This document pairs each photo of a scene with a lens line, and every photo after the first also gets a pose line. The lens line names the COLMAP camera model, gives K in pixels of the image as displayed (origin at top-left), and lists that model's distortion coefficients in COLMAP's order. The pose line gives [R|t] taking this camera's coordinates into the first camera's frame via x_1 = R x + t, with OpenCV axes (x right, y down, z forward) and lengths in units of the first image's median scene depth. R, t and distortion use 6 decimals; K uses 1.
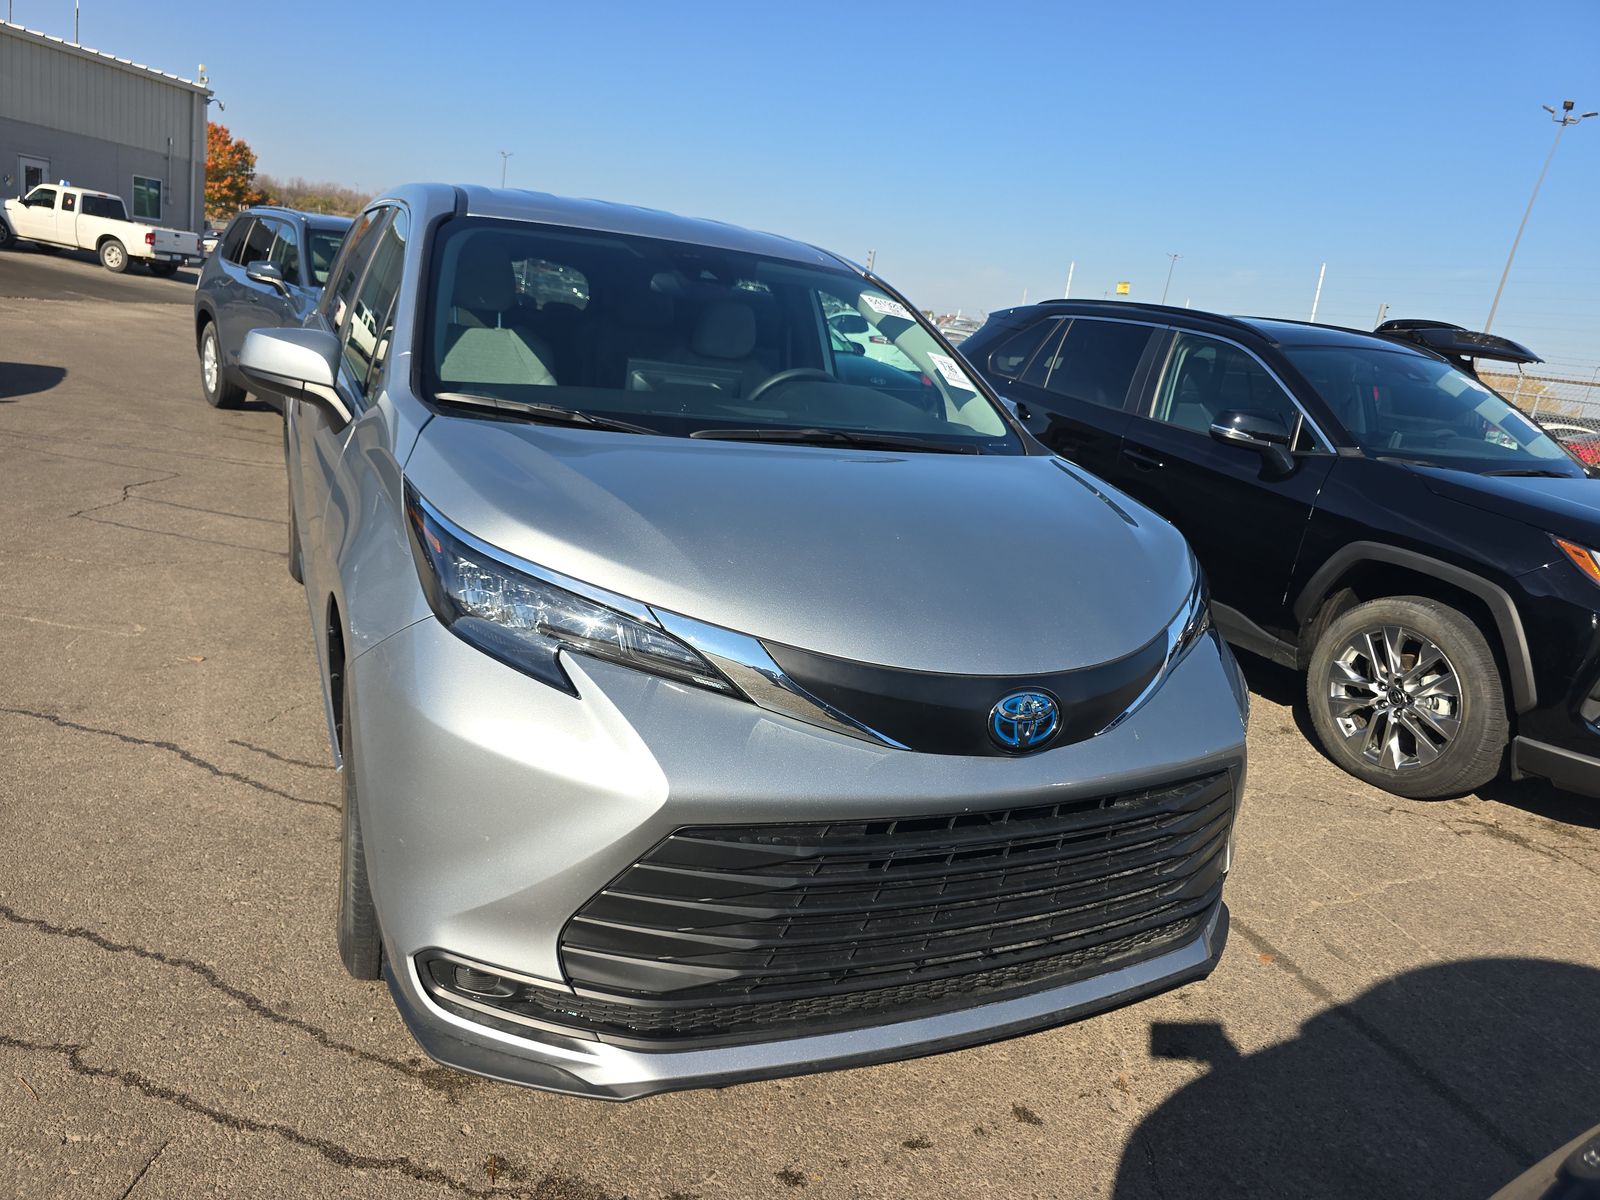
lens RADIAL K [[1067.0, 0, 800.0], [0, 1067.0, 600.0], [0, 0, 1]] dist [0.049819, -0.046358]
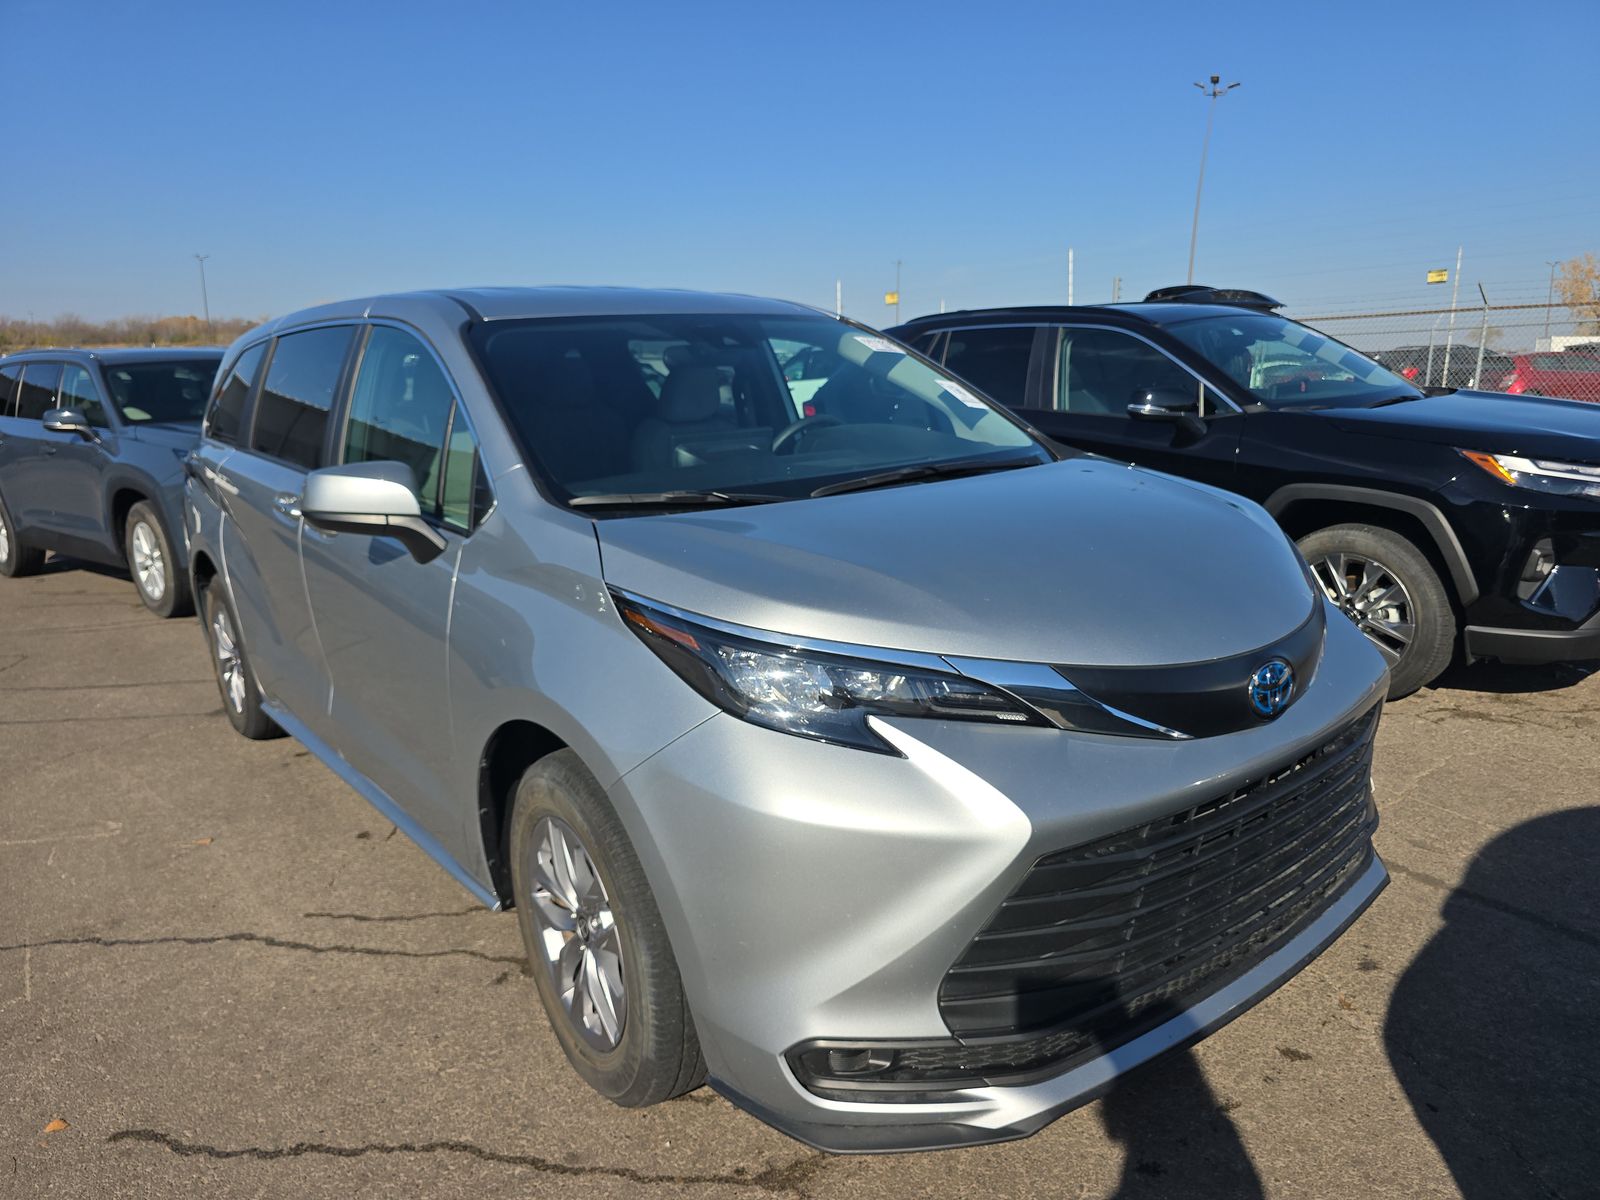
lens RADIAL K [[1072.7, 0, 800.0], [0, 1072.7, 600.0], [0, 0, 1]] dist [0.040445, -0.040054]
pose [[0.962615, -0.200560, 0.182066, -0.241787], [0.206761, 0.978268, -0.015541, -0.032200], [-0.174992, 0.052604, 0.983163, 0.001530]]
